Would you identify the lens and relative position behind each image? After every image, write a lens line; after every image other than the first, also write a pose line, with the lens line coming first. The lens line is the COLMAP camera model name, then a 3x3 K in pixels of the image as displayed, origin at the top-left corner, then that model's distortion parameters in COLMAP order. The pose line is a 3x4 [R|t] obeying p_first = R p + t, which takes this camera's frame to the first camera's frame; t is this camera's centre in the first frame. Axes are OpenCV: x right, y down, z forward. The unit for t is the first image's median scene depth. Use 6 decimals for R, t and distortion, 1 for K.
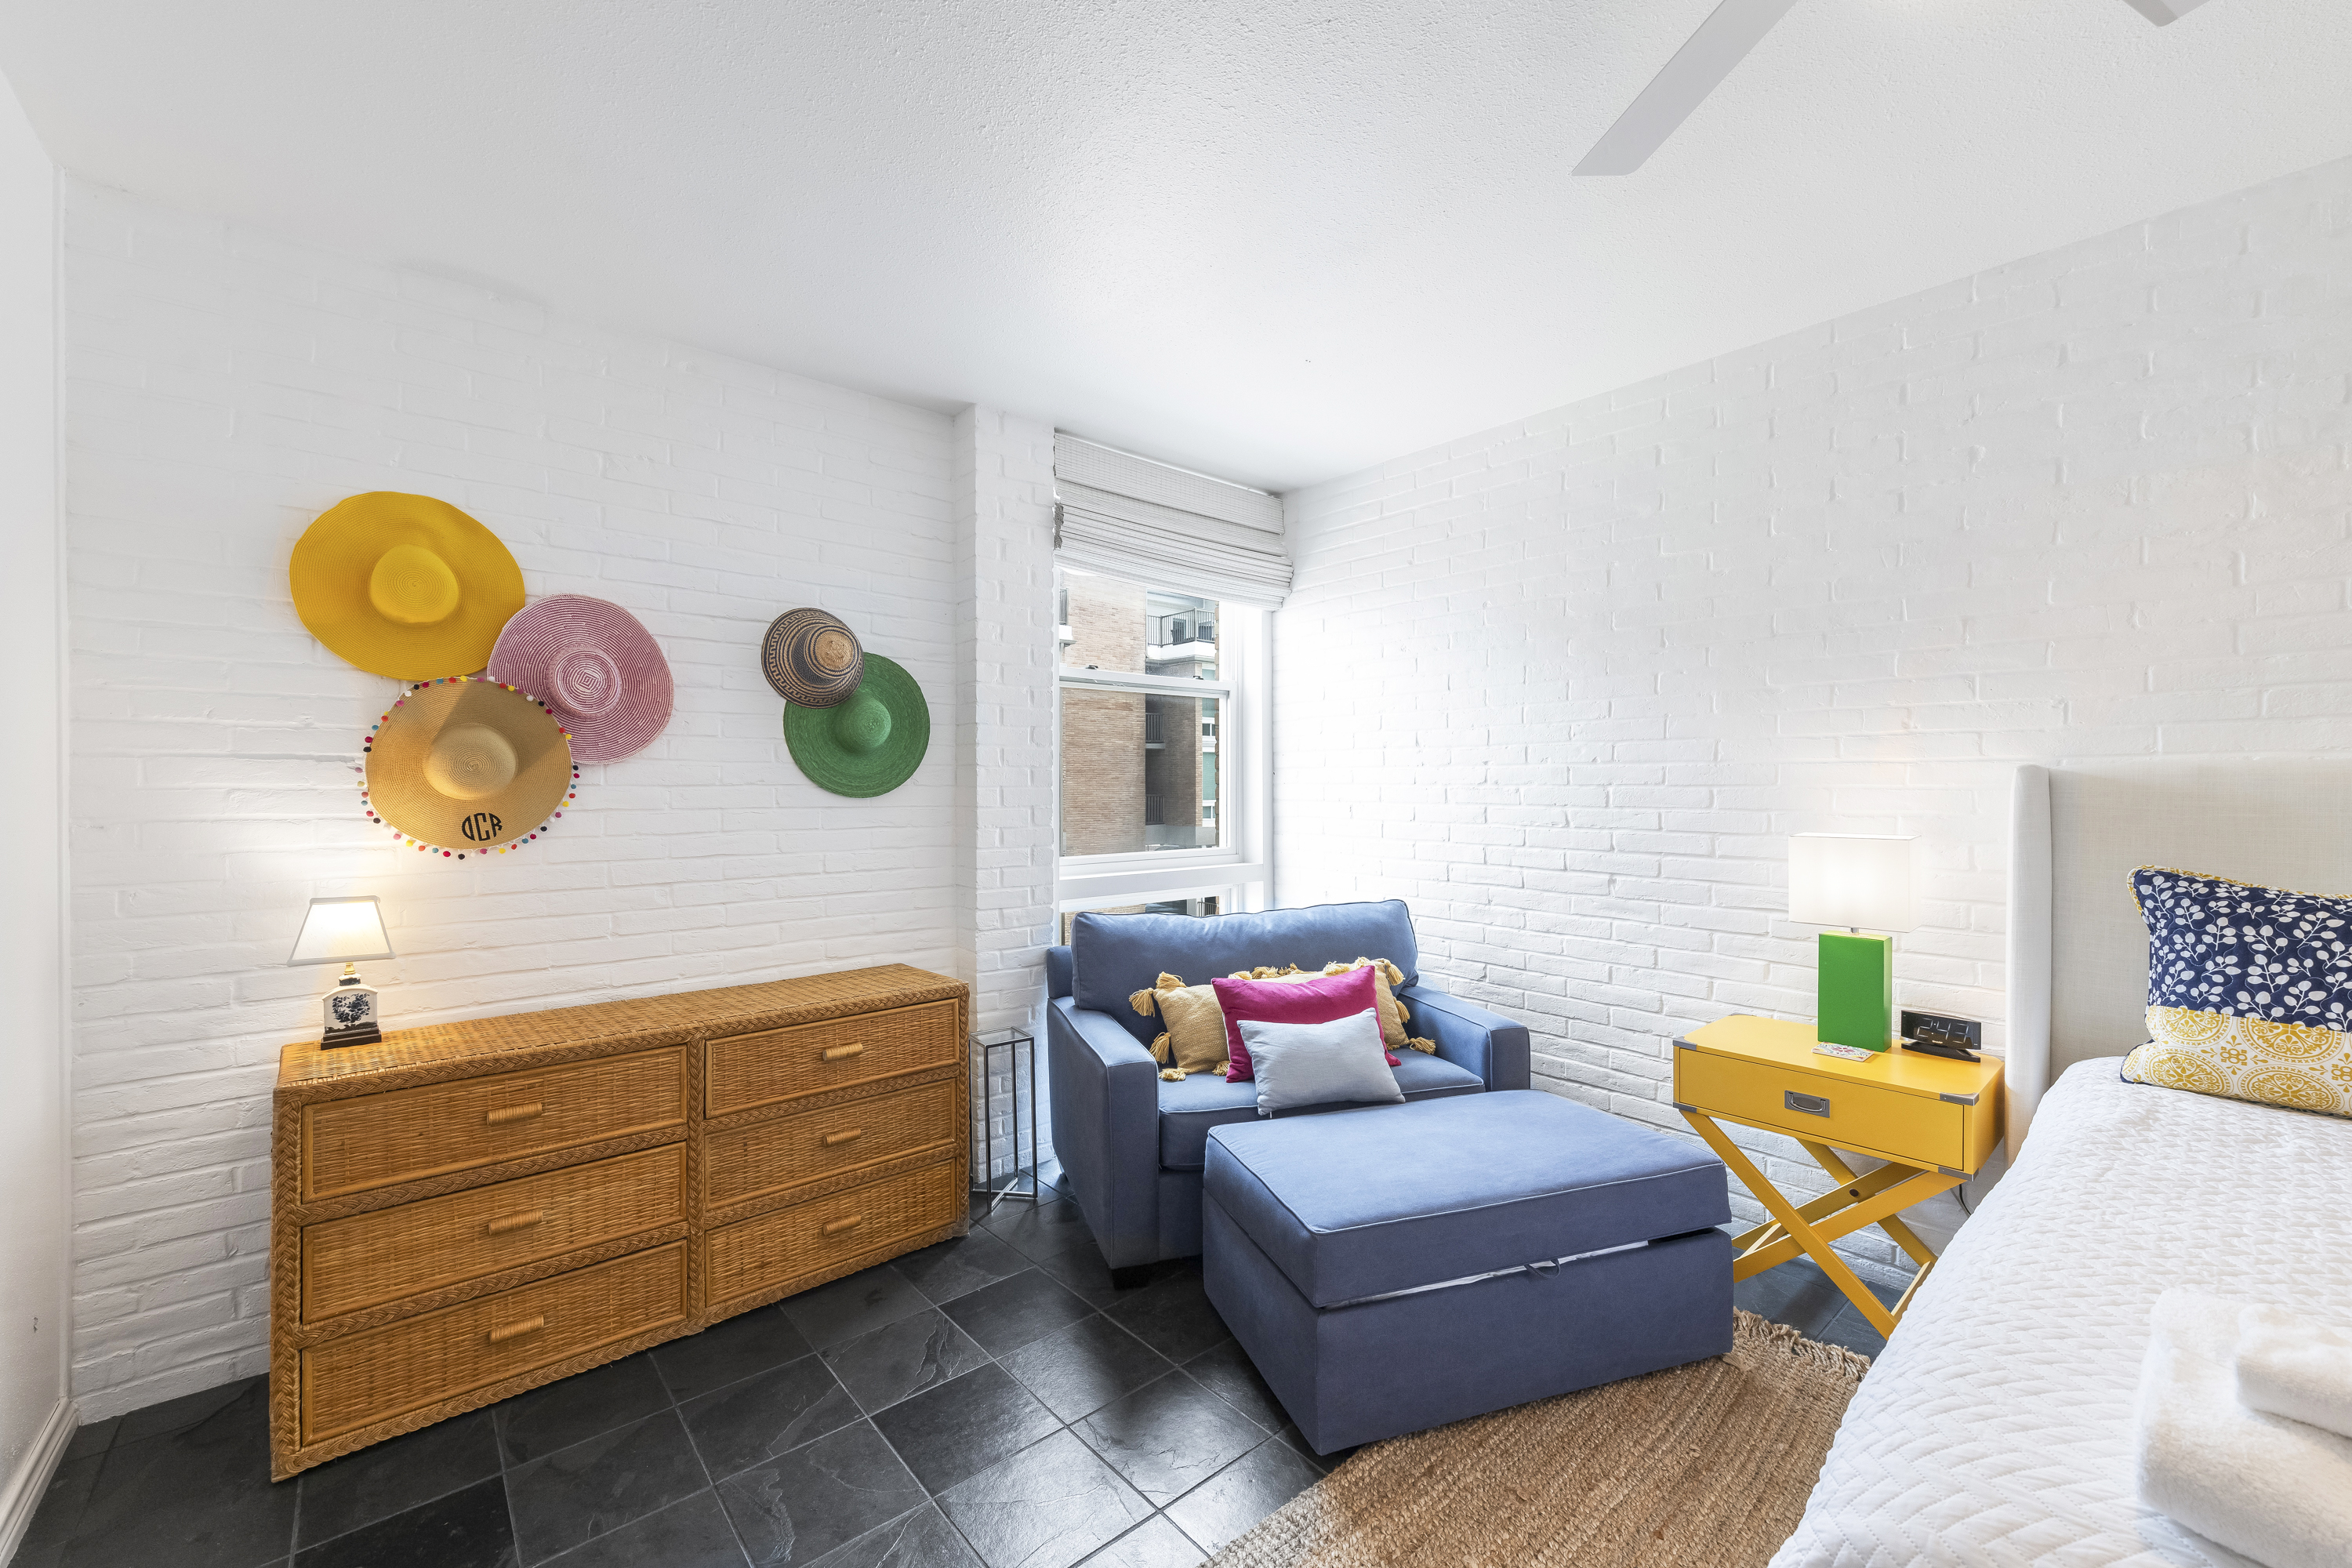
lens RADIAL K [[921.3, 0, 1169.1], [0, 921.3, 786.2], [0, 0, 1]] dist [0.002535, -0.000006]
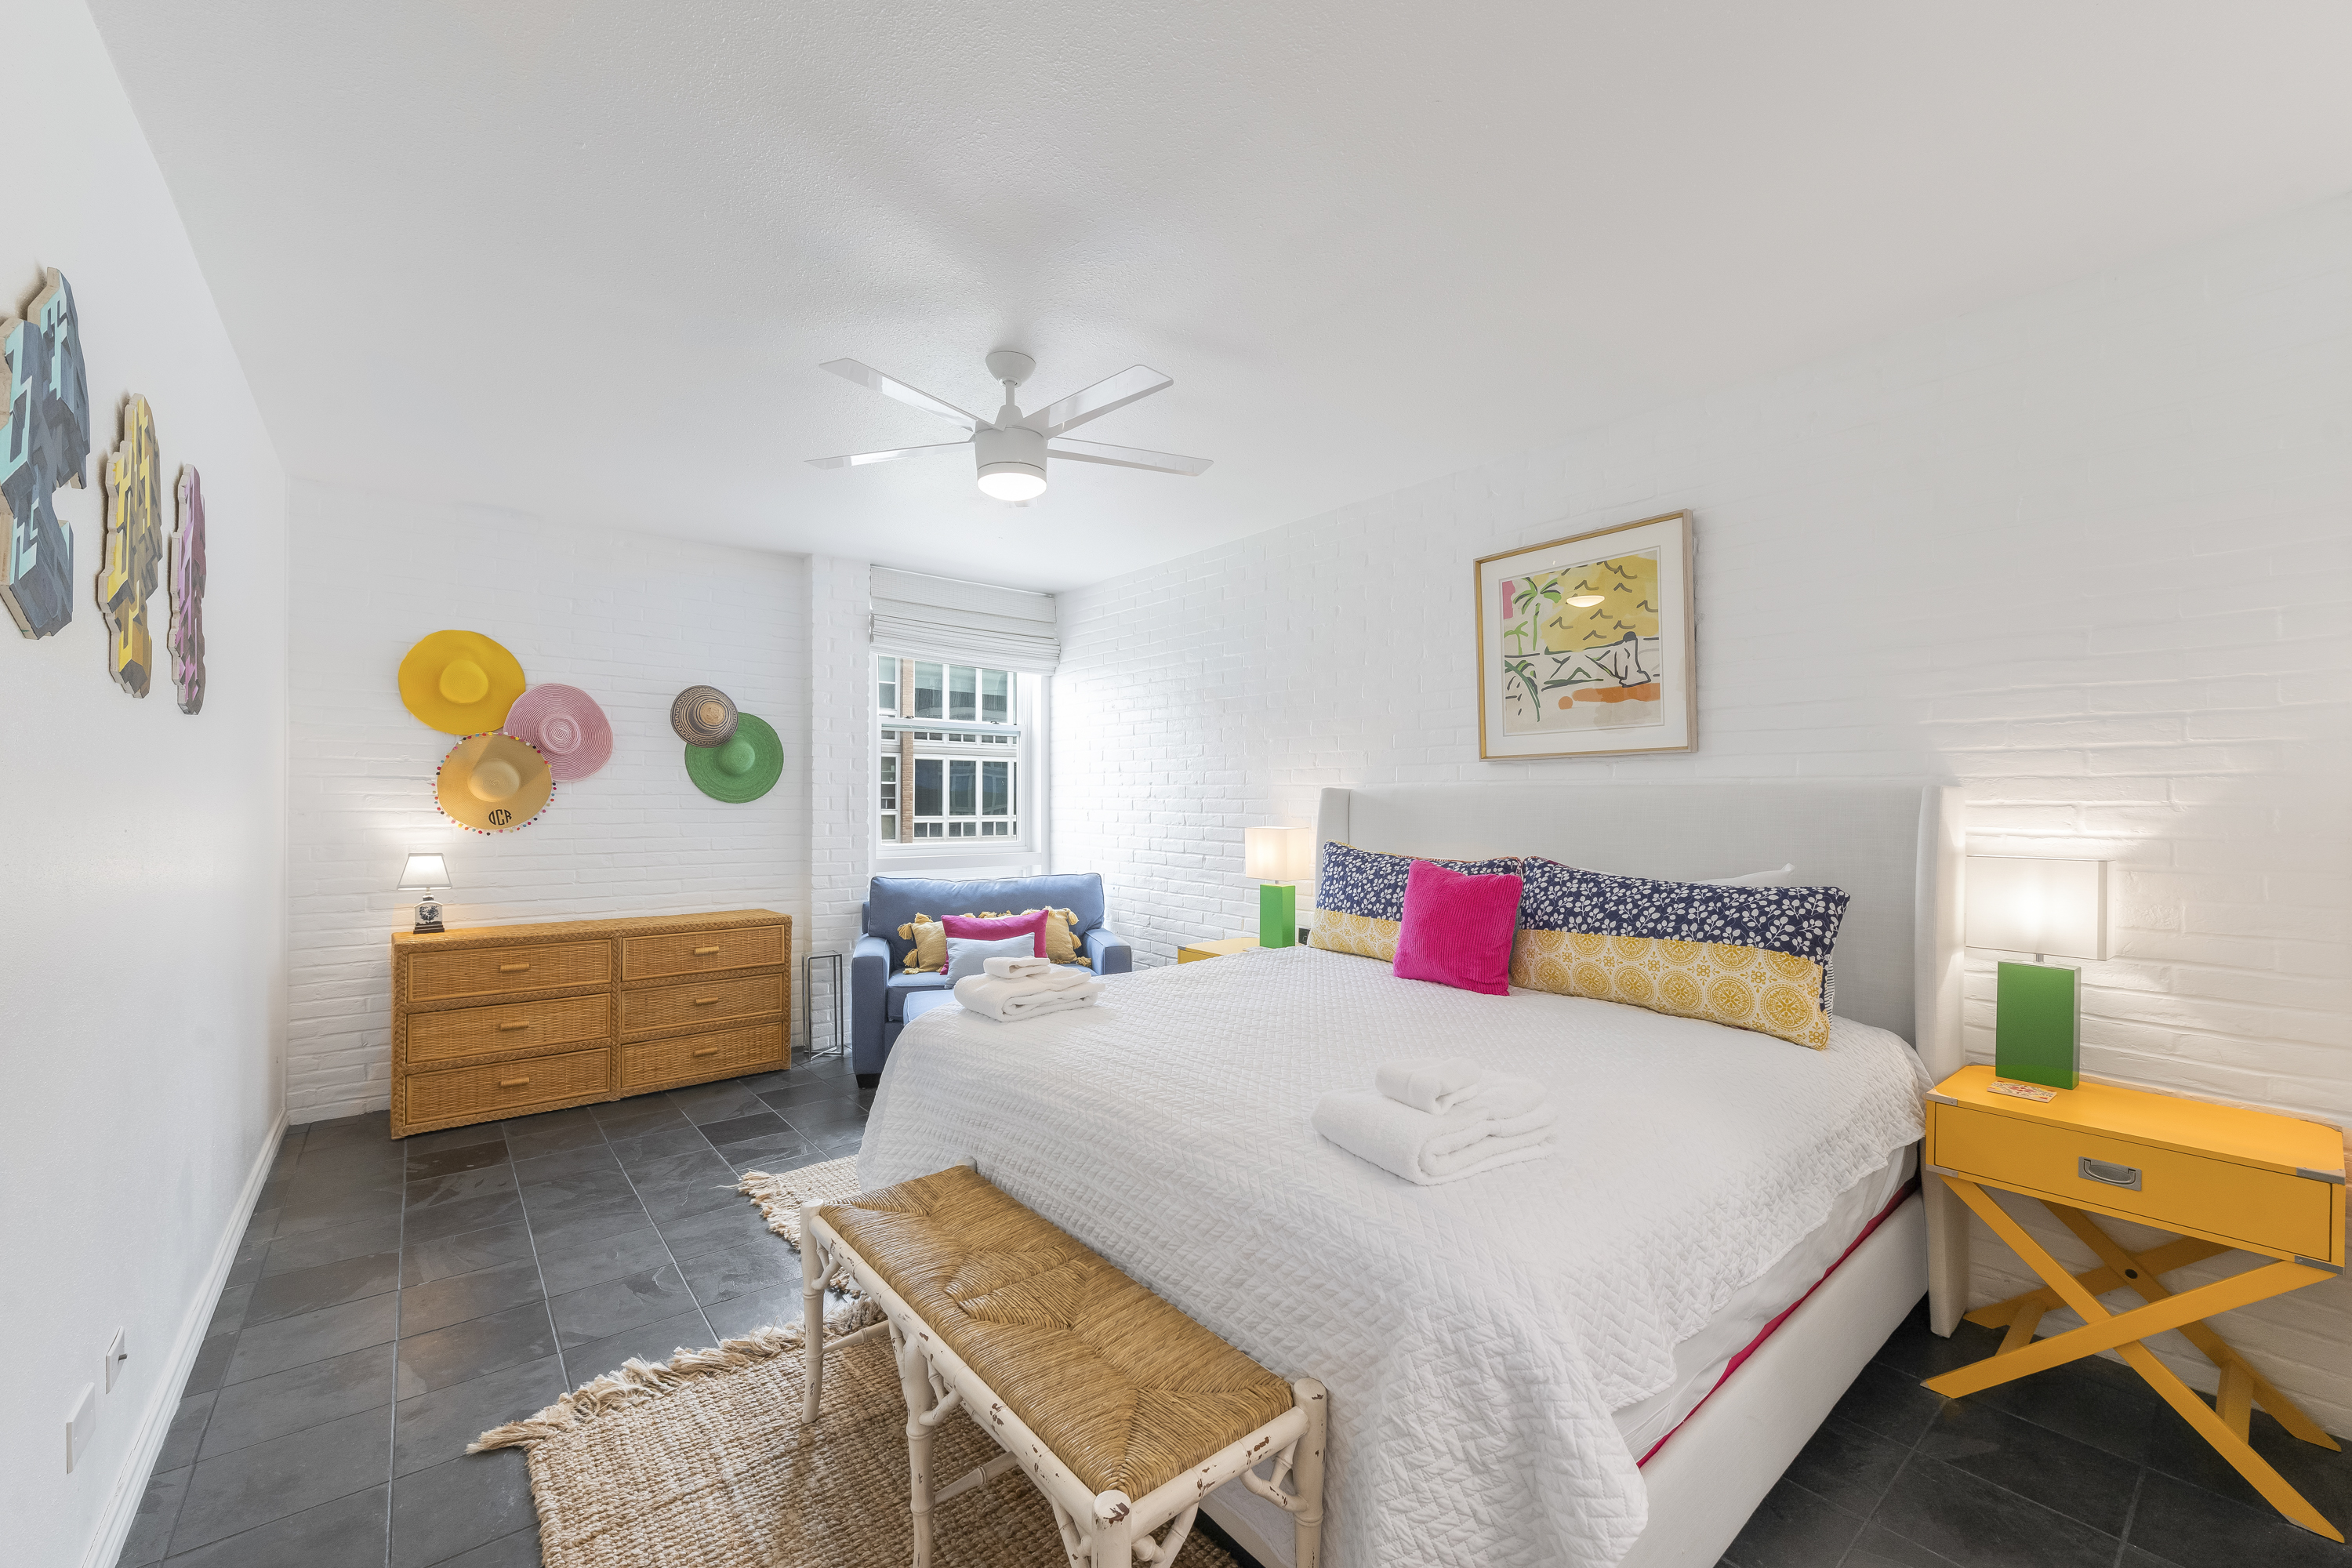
lens RADIAL K [[921.3, 0, 1172.3], [0, 921.3, 799.5], [0, 0, 1]] dist [0.002535, -0.000006]
pose [[0.999720, 0.006837, -0.022673, 0.554580], [-0.006881, 0.999975, -0.001870, 0.004553], [0.022660, 0.002025, 0.999741, -0.702533]]
